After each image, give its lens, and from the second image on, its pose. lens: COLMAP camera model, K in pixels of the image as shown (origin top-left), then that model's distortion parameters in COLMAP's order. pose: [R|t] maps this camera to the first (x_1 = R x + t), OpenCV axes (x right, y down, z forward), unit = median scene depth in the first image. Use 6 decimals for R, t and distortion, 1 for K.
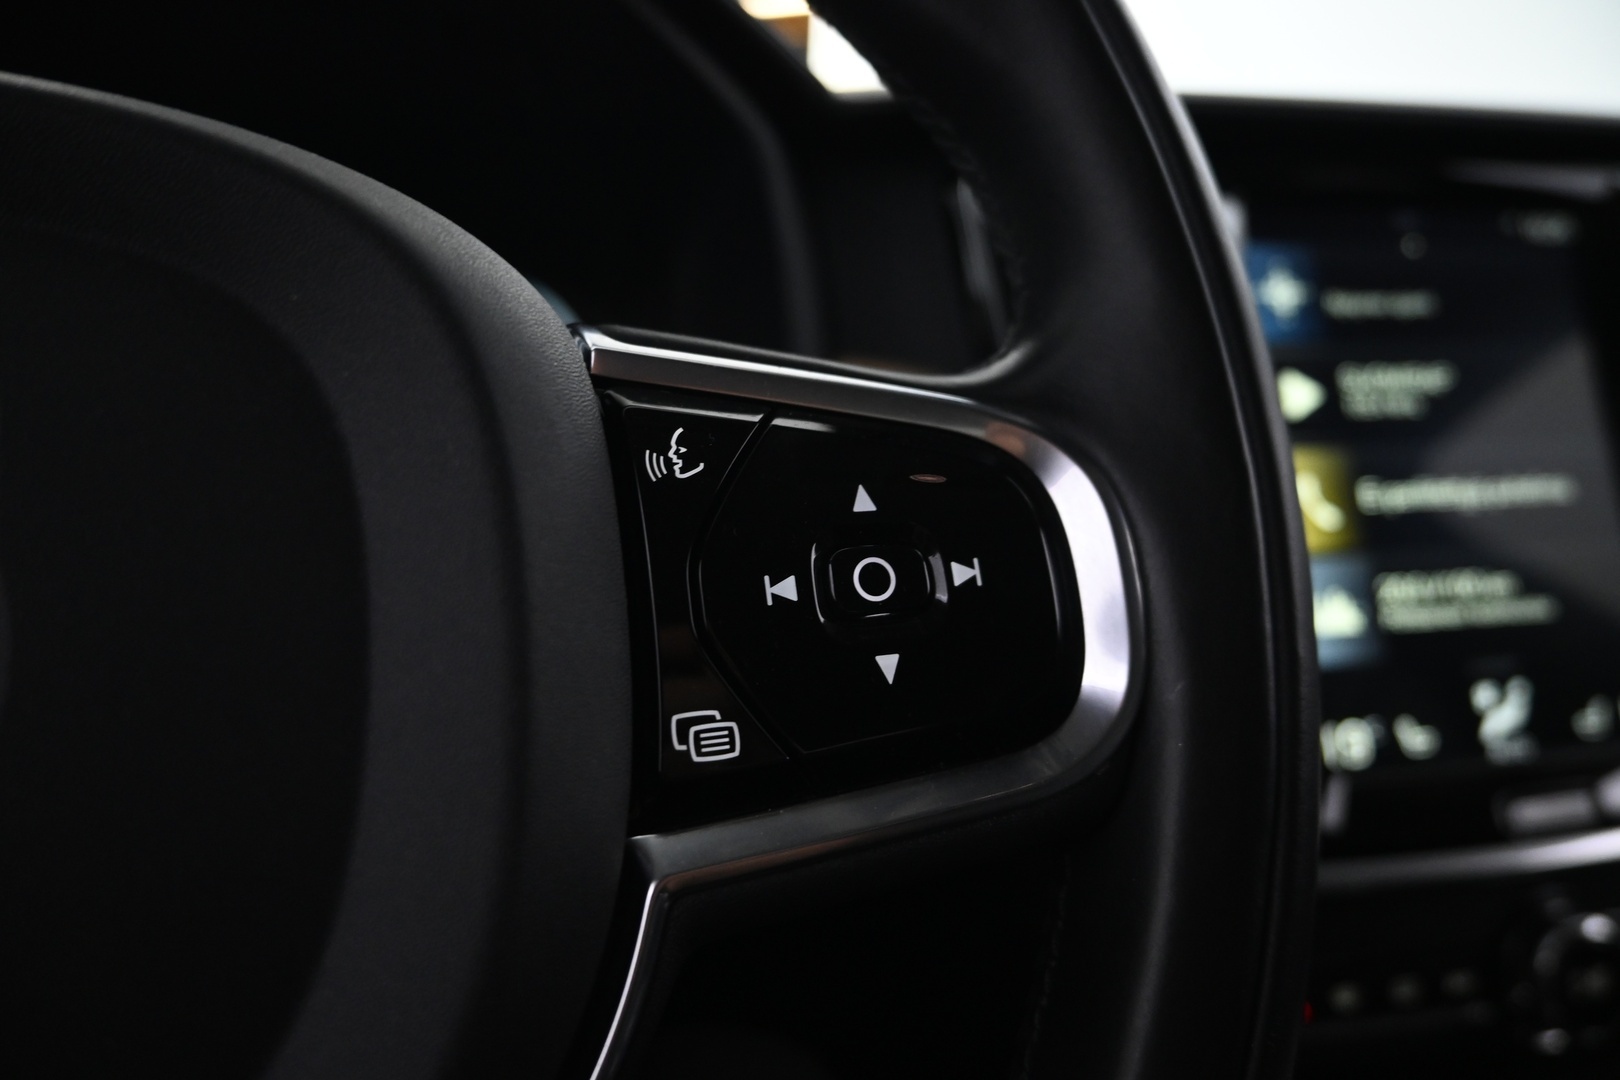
lens RADIAL K [[1095.6, 0, 810.0], [0, 1095.6, 540.0], [0, 0, 1]] dist [-0.009882, 0.001203]
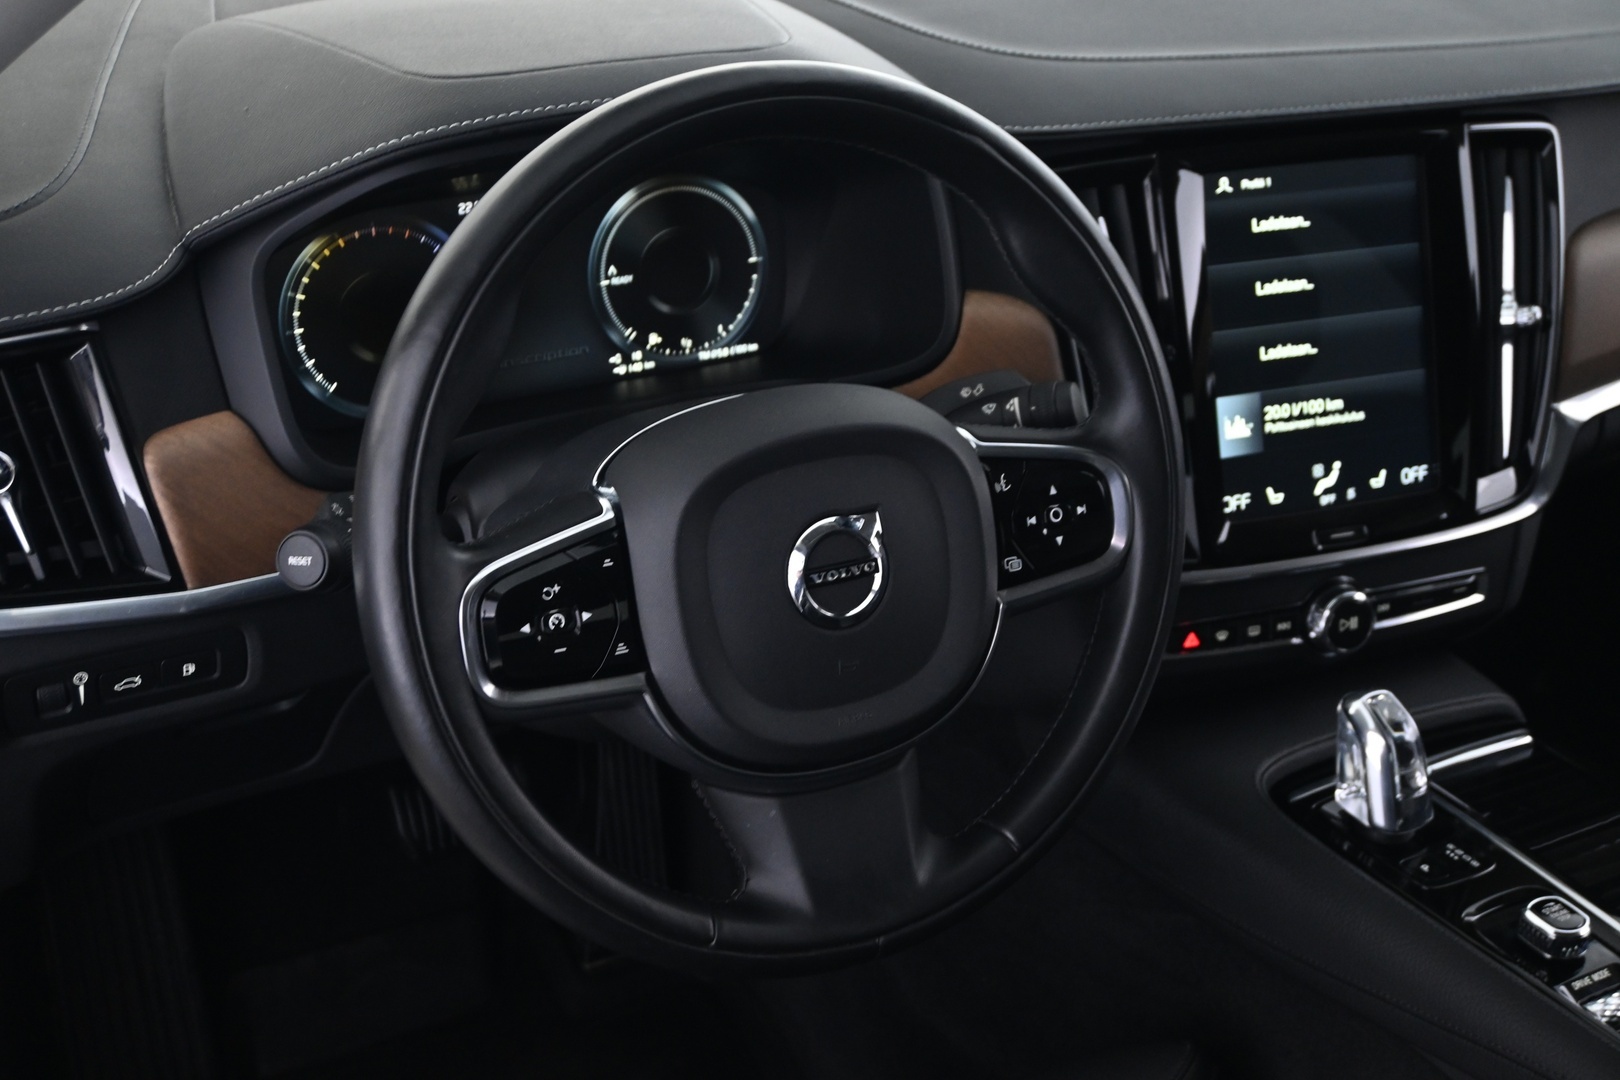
lens RADIAL K [[2054.6, 0, 810.0], [0, 2054.6, 540.0], [0, 0, 1]] dist [-0.009838, 0.026806]
pose [[0.989364, -0.018687, 0.144256, -1.512757], [-0.029091, 0.946261, 0.322094, -1.796998], [-0.142523, -0.322865, 0.935652, -4.555151]]
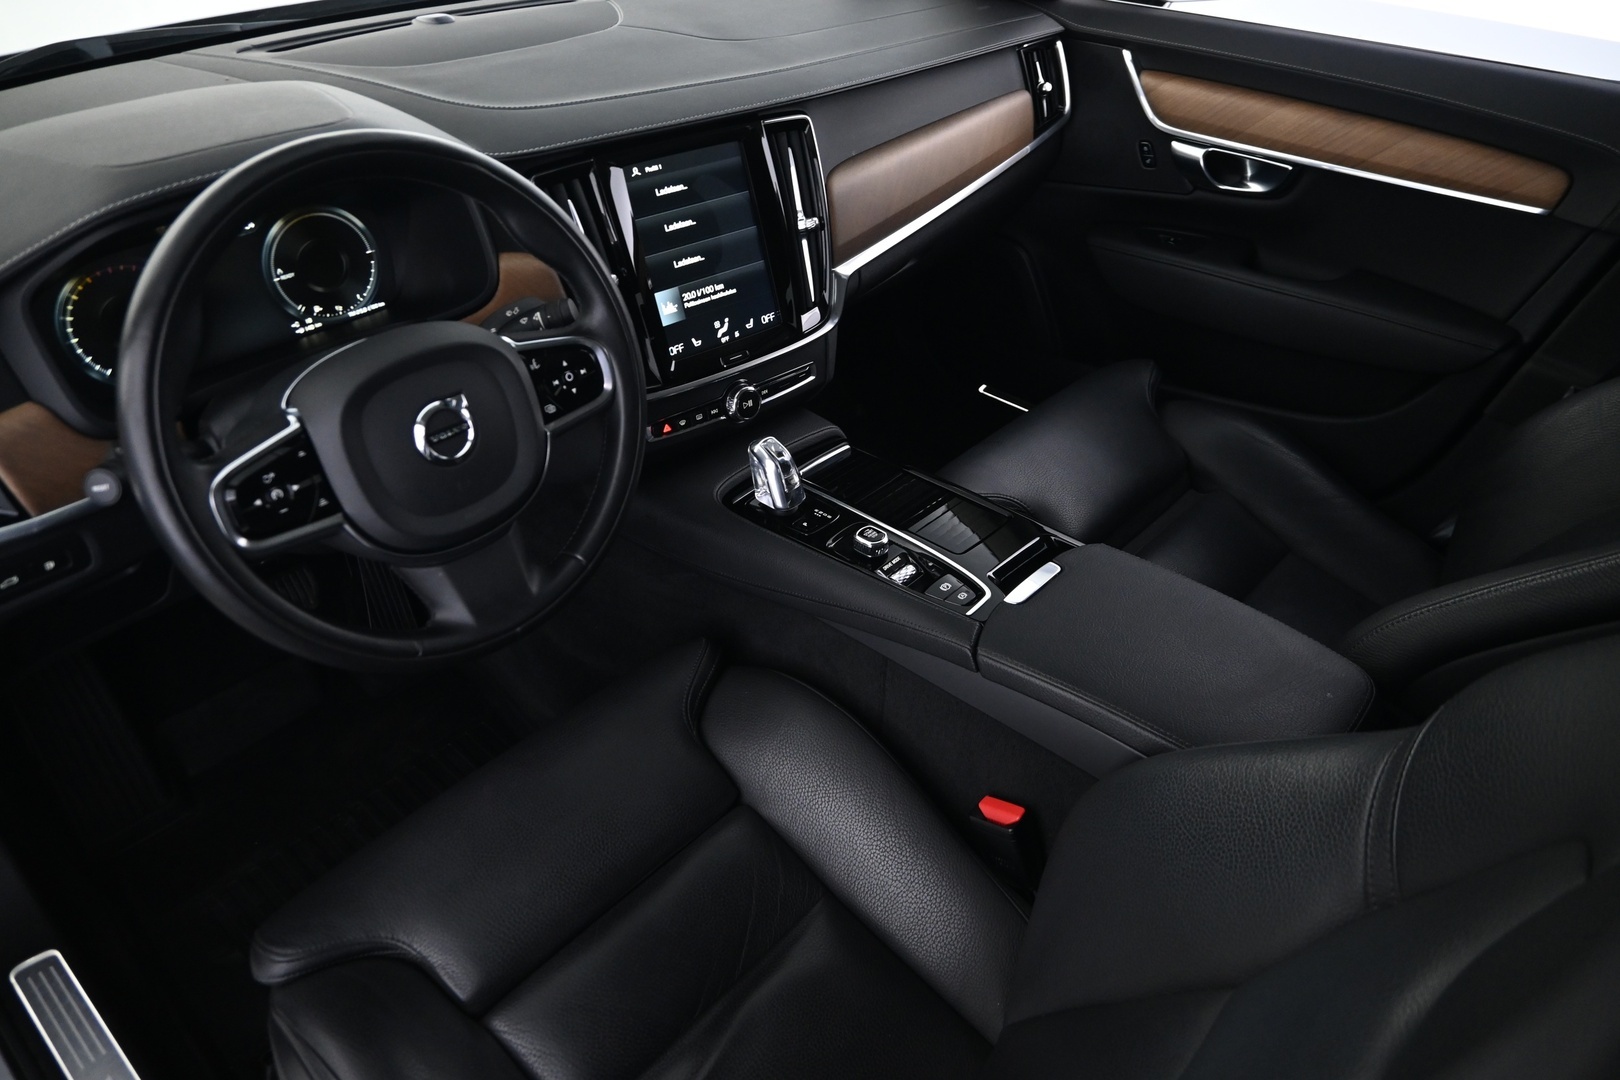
lens RADIAL K [[1095.6, 0, 810.0], [0, 1095.6, 540.0], [0, 0, 1]] dist [-0.009882, 0.001203]
pose [[0.891320, -0.242004, 0.383382, -1.205795], [0.038416, 0.882893, 0.467999, -1.816764], [-0.451744, -0.402409, 0.796238, -4.445272]]
